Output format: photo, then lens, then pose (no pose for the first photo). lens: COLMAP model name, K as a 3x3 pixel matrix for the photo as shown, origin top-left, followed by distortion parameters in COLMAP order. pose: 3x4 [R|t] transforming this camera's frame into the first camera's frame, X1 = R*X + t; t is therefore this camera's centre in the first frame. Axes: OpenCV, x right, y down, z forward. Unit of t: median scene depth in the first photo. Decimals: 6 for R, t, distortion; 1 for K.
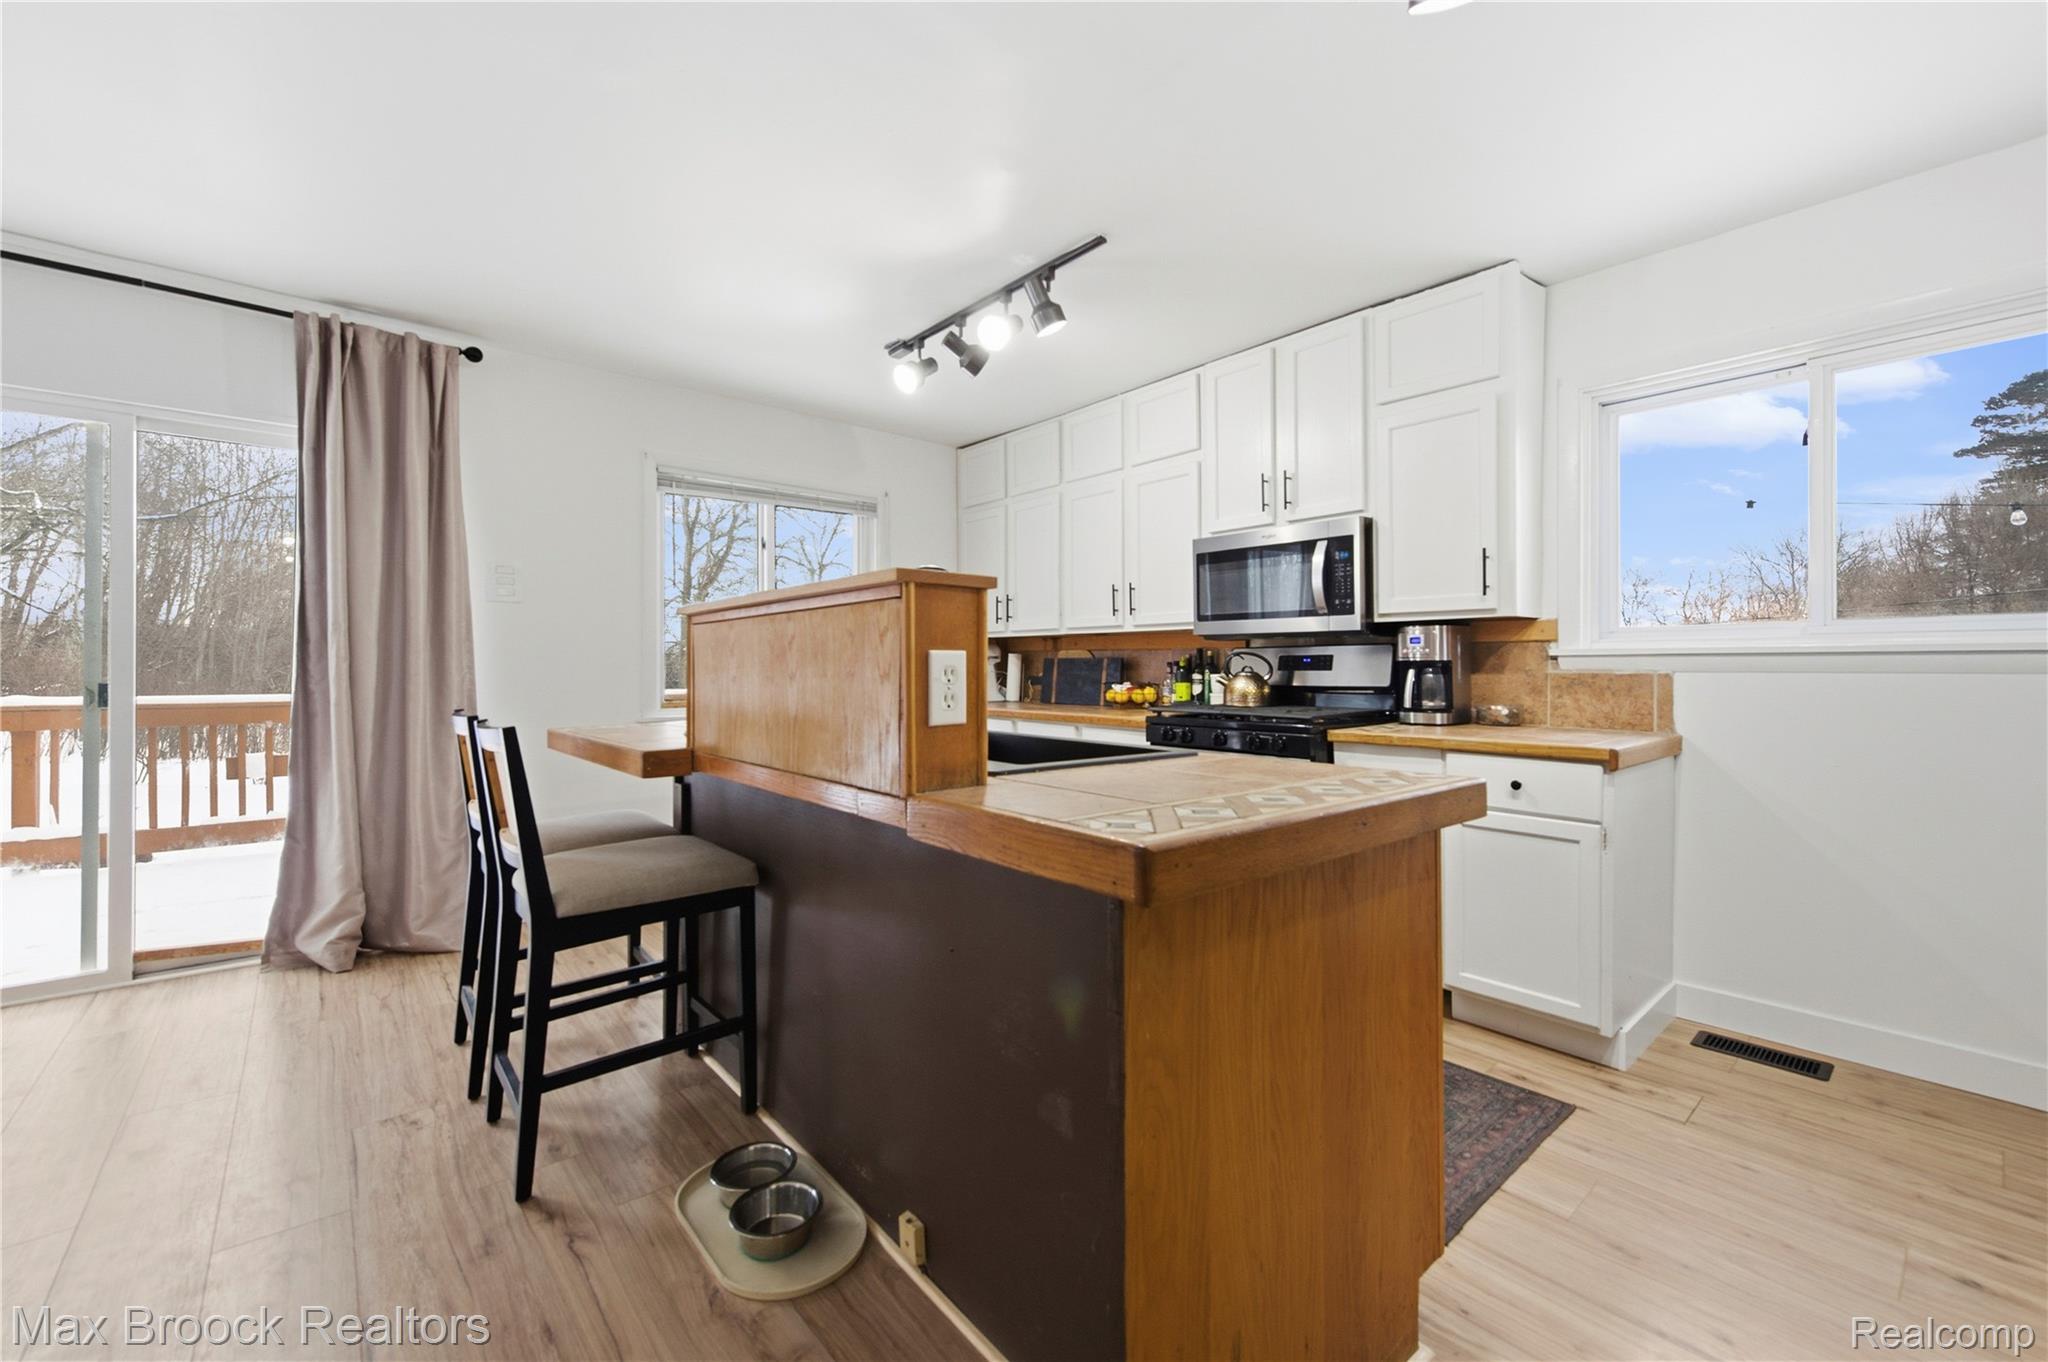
lens RADIAL K [[825.7, 0, 1030.7], [0, 825.7, 669.9], [0, 0, 1]] dist [0.006748, -0.001372]
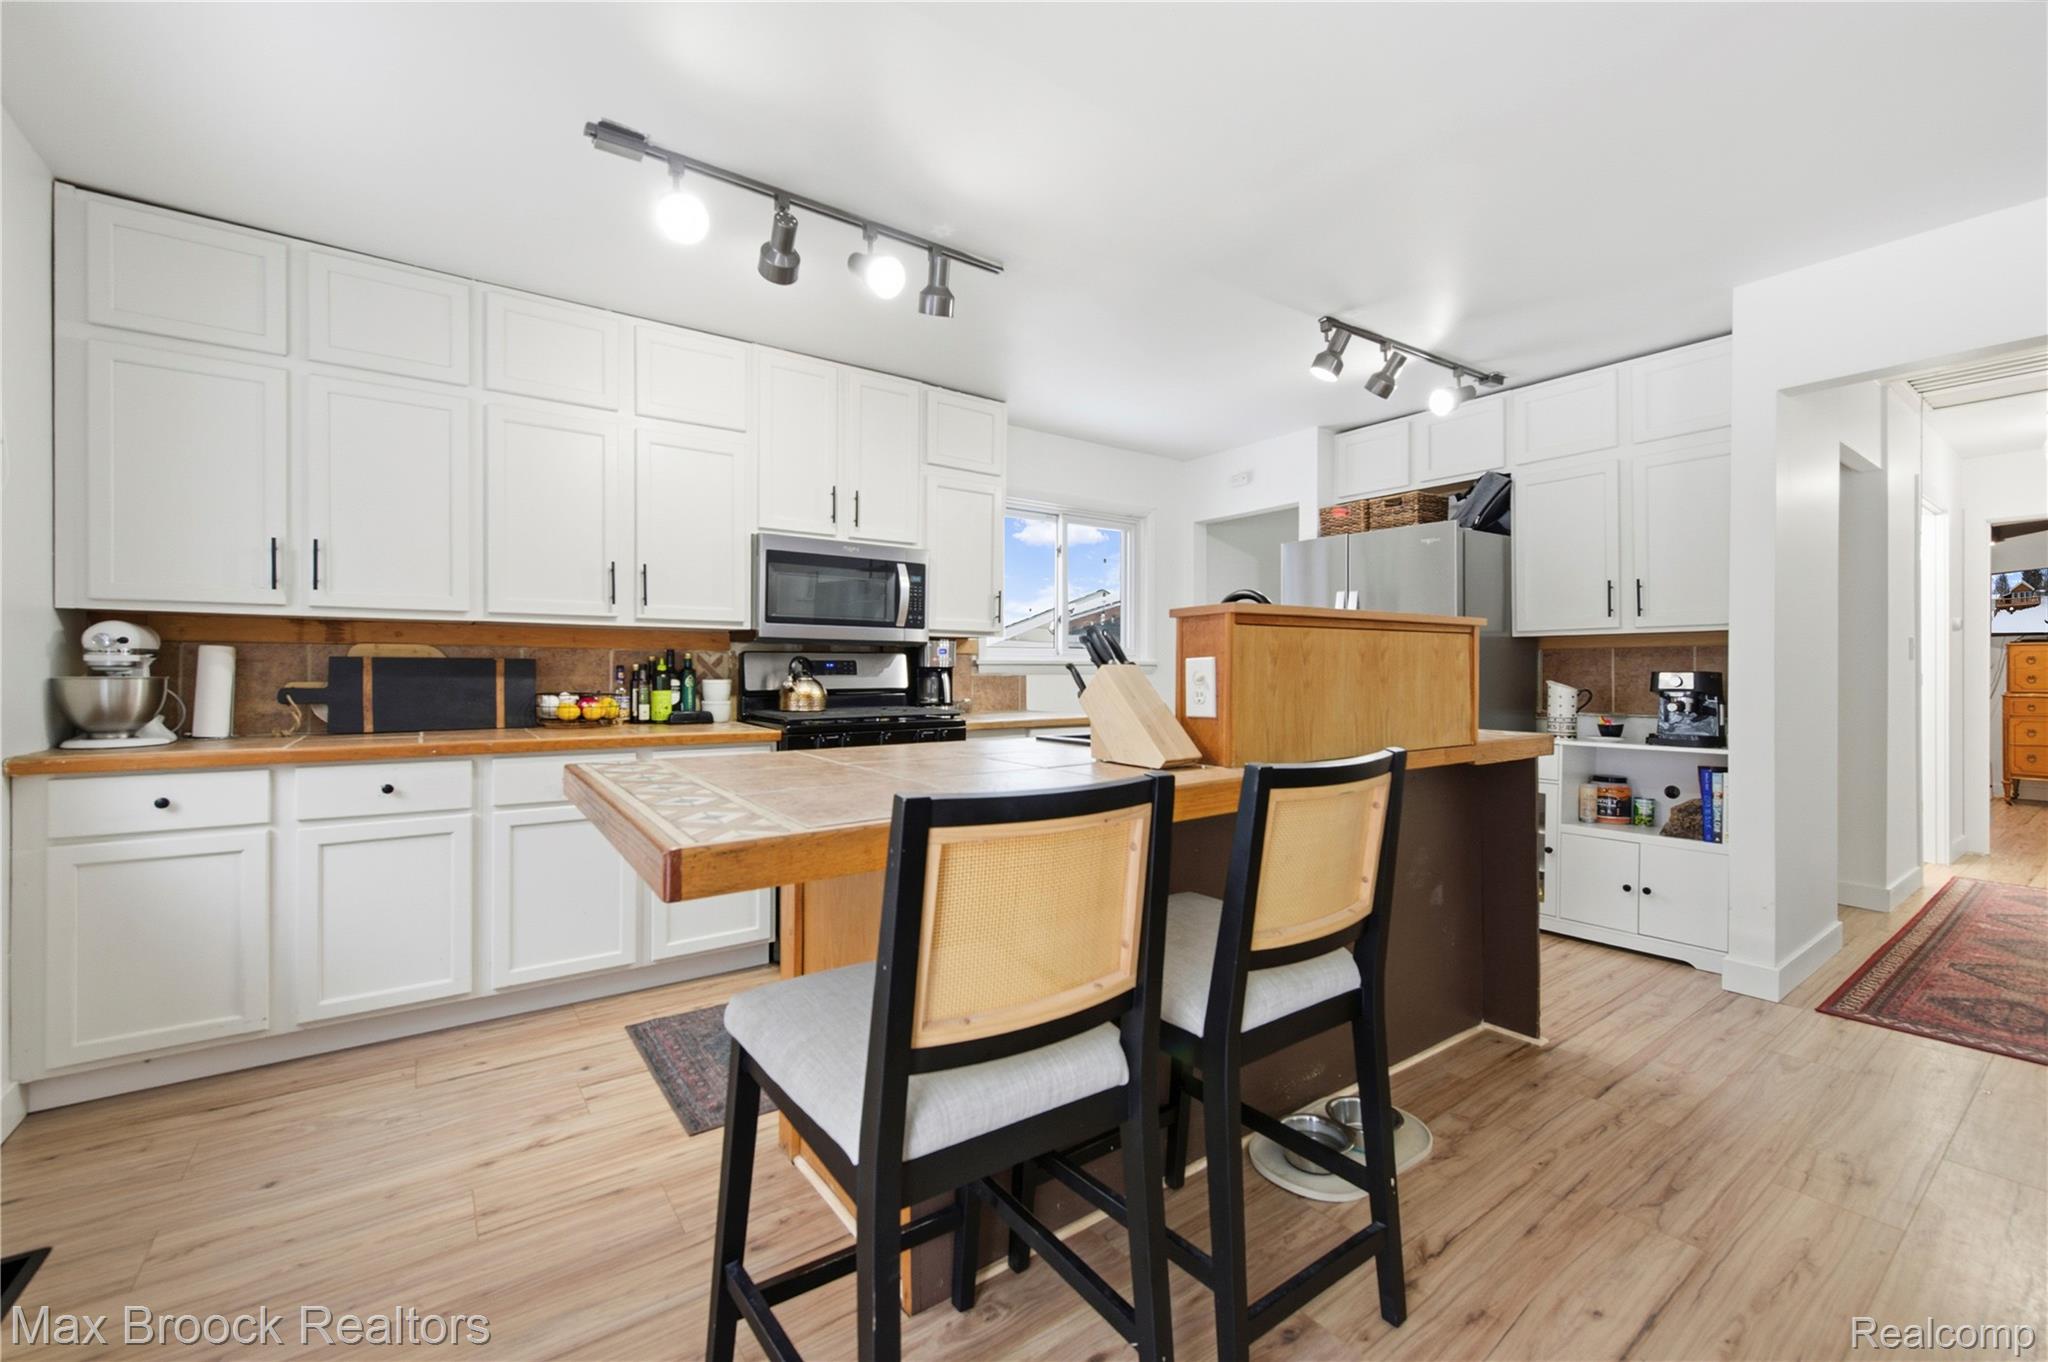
lens RADIAL K [[825.7, 0, 1027.5], [0, 825.7, 690.5], [0, 0, 1]] dist [0.006748, -0.001372]
pose [[0.096911, -0.020397, 0.995084, -0.626871], [0.006112, 0.999783, 0.019898, 0.001250], [-0.995274, 0.004154, 0.097014, 0.554052]]
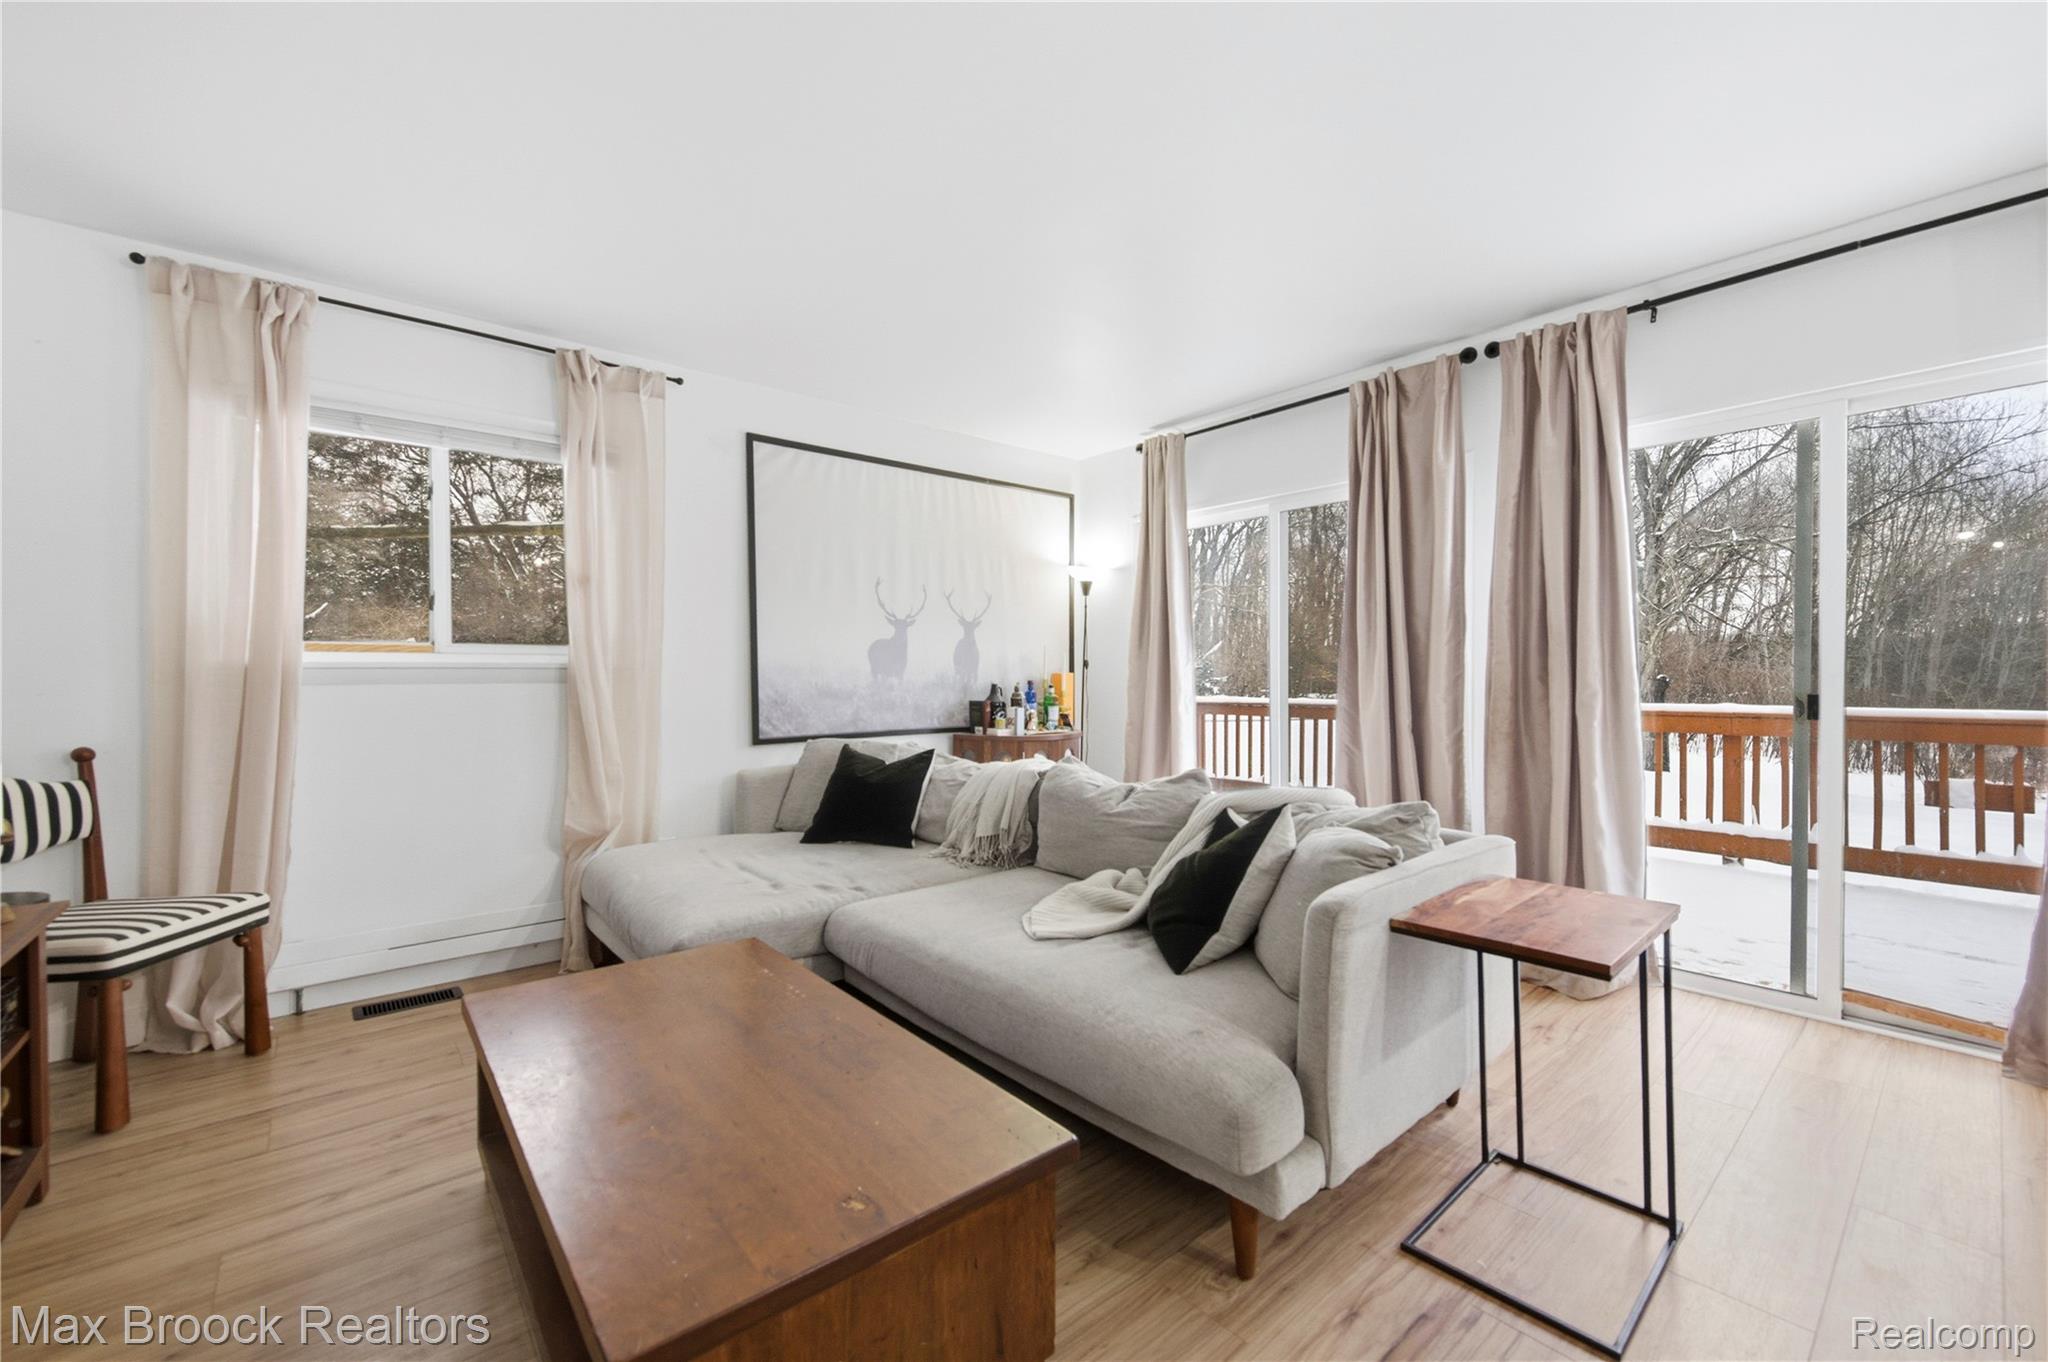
lens RADIAL K [[825.7, 0, 1029.3], [0, 825.7, 680.3], [0, 0, 1]] dist [0.006748, -0.001372]
pose [[-0.003740, 0.003124, -0.999988, -0.106557], [-0.002491, 0.999992, 0.003134, 0.000732], [0.999990, 0.002502, -0.003733, 0.071237]]
